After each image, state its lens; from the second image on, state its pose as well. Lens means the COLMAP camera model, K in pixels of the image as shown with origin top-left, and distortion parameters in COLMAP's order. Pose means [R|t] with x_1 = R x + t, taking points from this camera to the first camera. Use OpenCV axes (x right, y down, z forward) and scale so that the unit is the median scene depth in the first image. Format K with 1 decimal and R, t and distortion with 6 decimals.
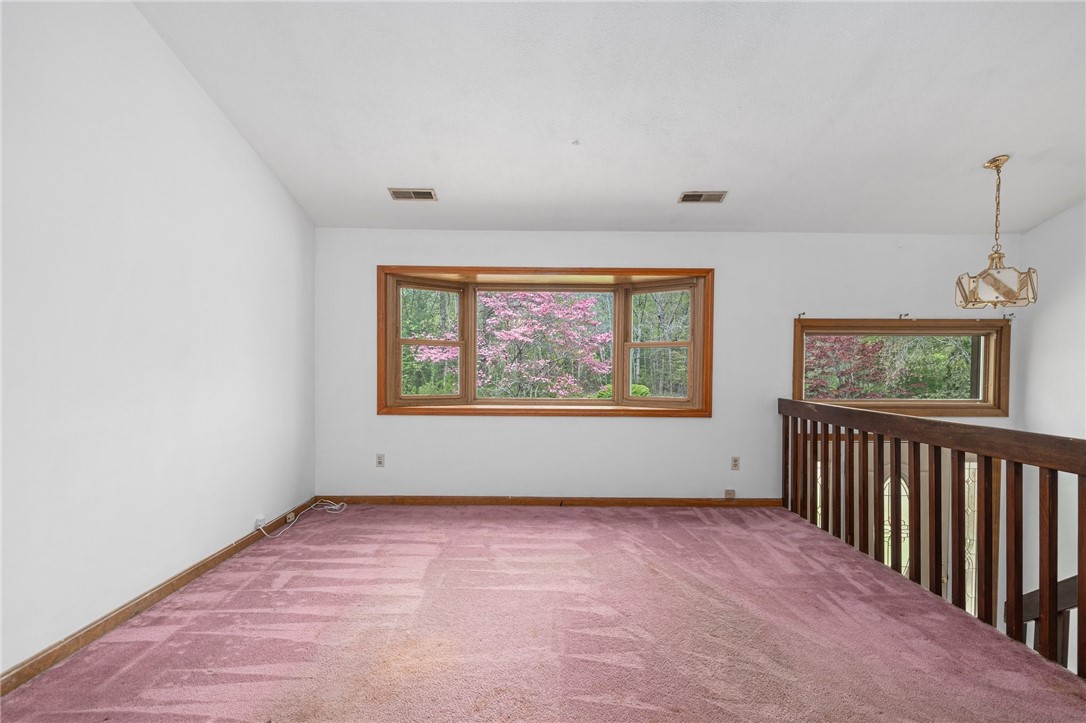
lens RADIAL K [[467.9, 0, 547.2], [0, 467.9, 378.5], [0, 0, 1]] dist [0.000202, 0.001099]
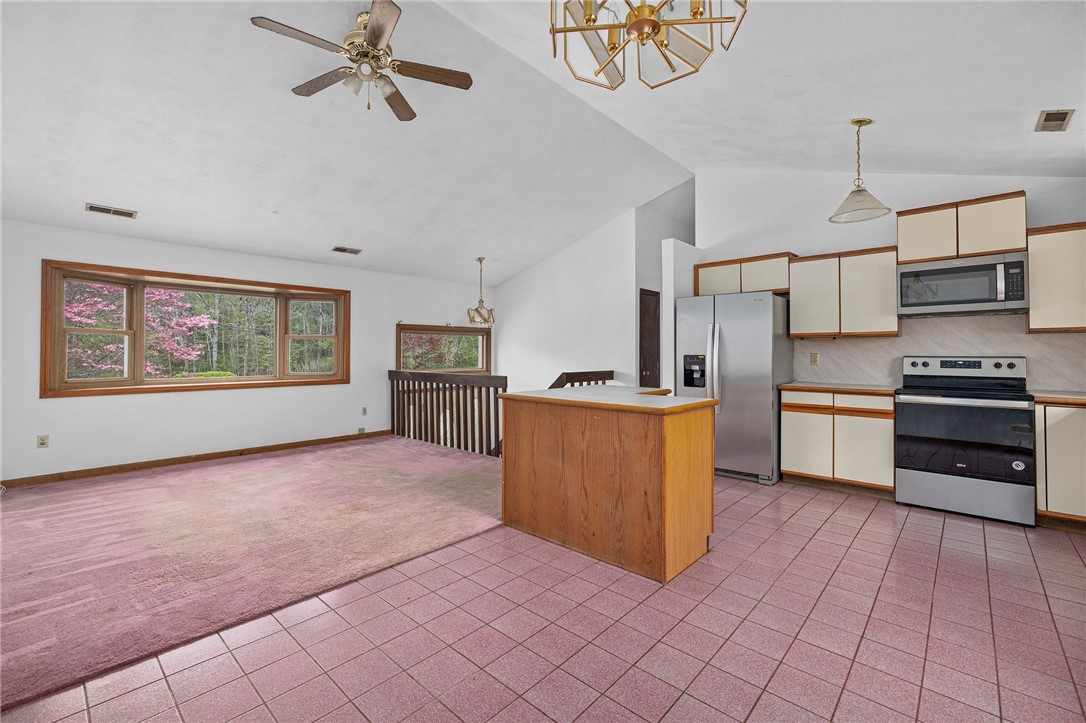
lens RADIAL K [[467.9, 0, 540.3], [0, 467.9, 347.4], [0, 0, 1]] dist [0.000202, 0.001099]
pose [[0.680593, 0.002965, 0.732655, -0.375603], [0.022004, 0.999458, -0.024486, 0.013125], [-0.732331, 0.032786, 0.680159, -0.560225]]
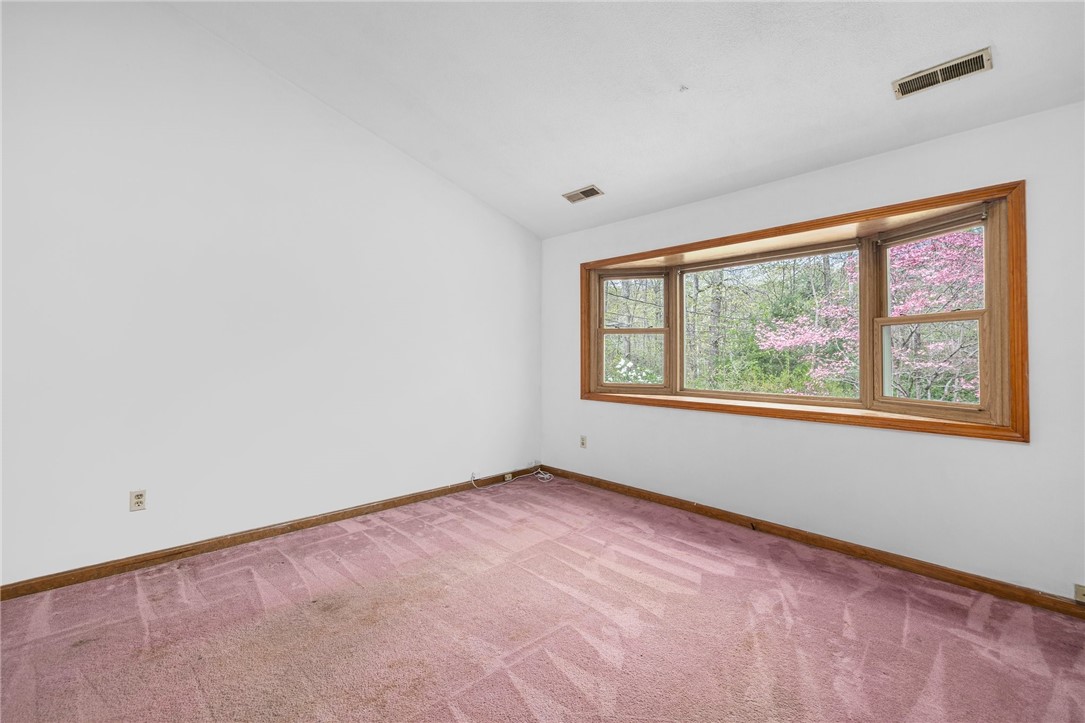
lens RADIAL K [[467.5, 0, 538.0], [0, 467.5, 343.7], [0, 0, 1]] dist [0.000202, 0.001099]
pose [[0.679208, -0.021887, -0.733619, 0.372230], [-0.013062, 0.999036, -0.041899, -0.004259], [0.733830, 0.038040, 0.678268, 0.189637]]
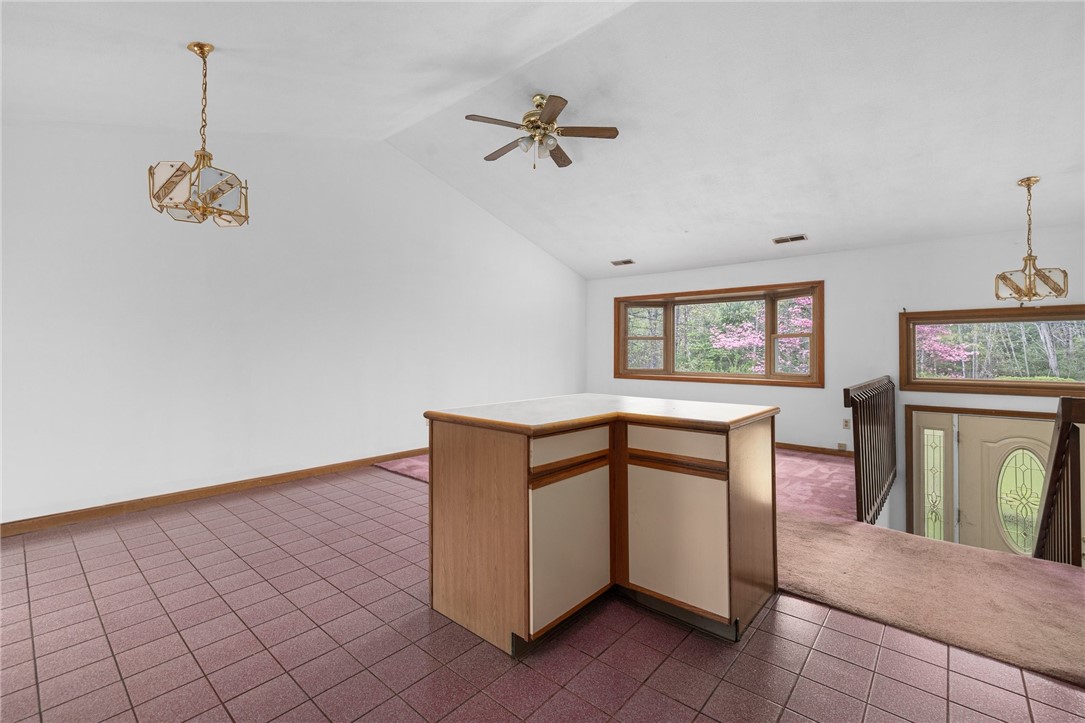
lens RADIAL K [[467.5, 0, 534.0], [0, 467.5, 344.9], [0, 0, 1]] dist [0.000202, 0.001099]
pose [[0.736441, -0.012369, -0.676389, 0.662463], [-0.017057, 0.999175, -0.036843, 0.021859], [0.676287, 0.038670, 0.735623, -0.588410]]
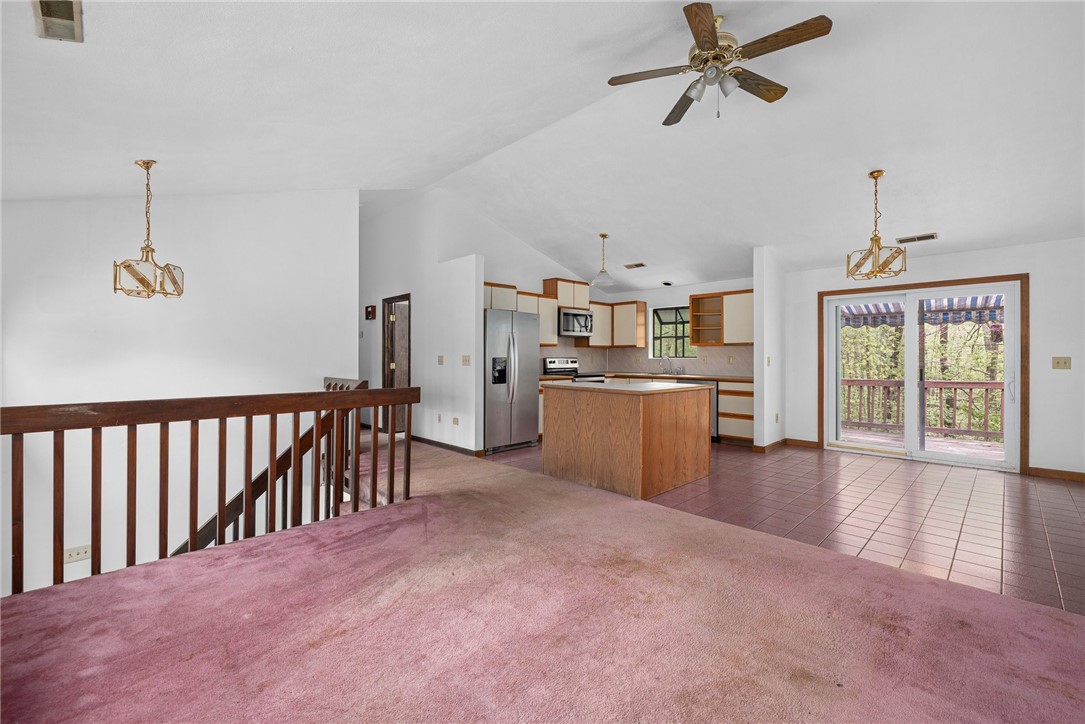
lens RADIAL K [[467.5, 0, 540.1], [0, 467.5, 350.8], [0, 0, 1]] dist [0.000202, 0.001099]
pose [[-0.702452, -0.004406, 0.711717, -0.359542], [0.007141, 0.999887, 0.013237, -0.028108], [-0.711695, 0.014381, -0.702341, 0.890607]]
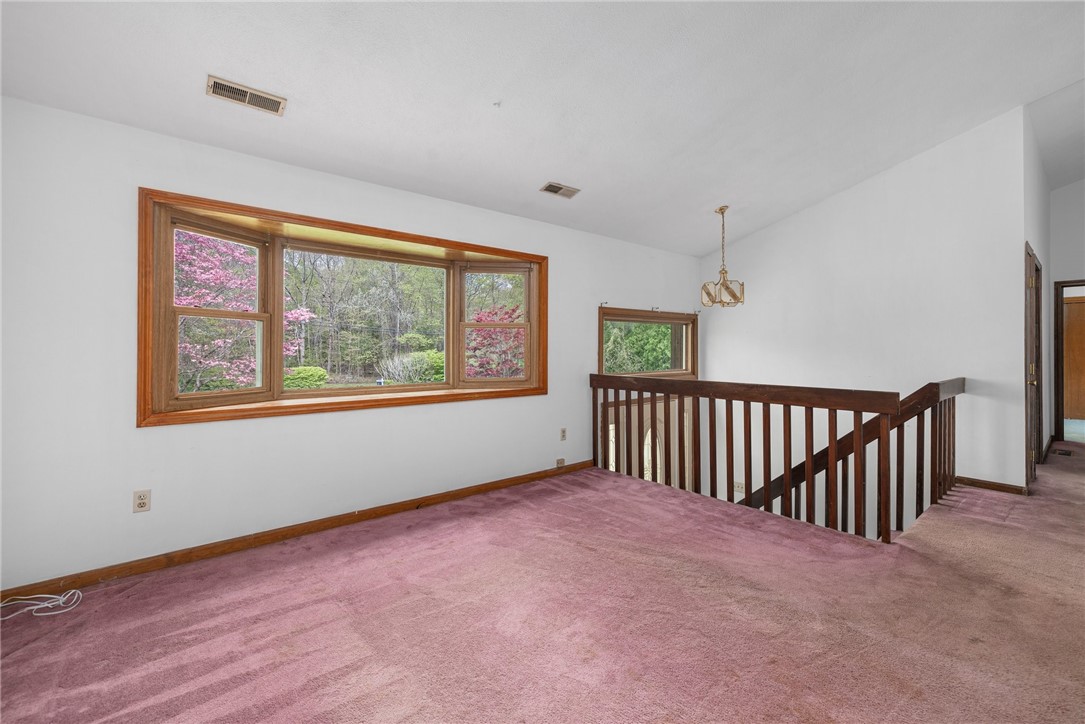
lens RADIAL K [[467.5, 0, 534.2], [0, 467.5, 344.9], [0, 0, 1]] dist [0.000202, 0.001099]
pose [[0.770290, -0.002139, 0.637690, -0.358541], [0.017161, 0.999702, -0.017376, -0.011786], [-0.637463, 0.024328, 0.770097, 0.195431]]
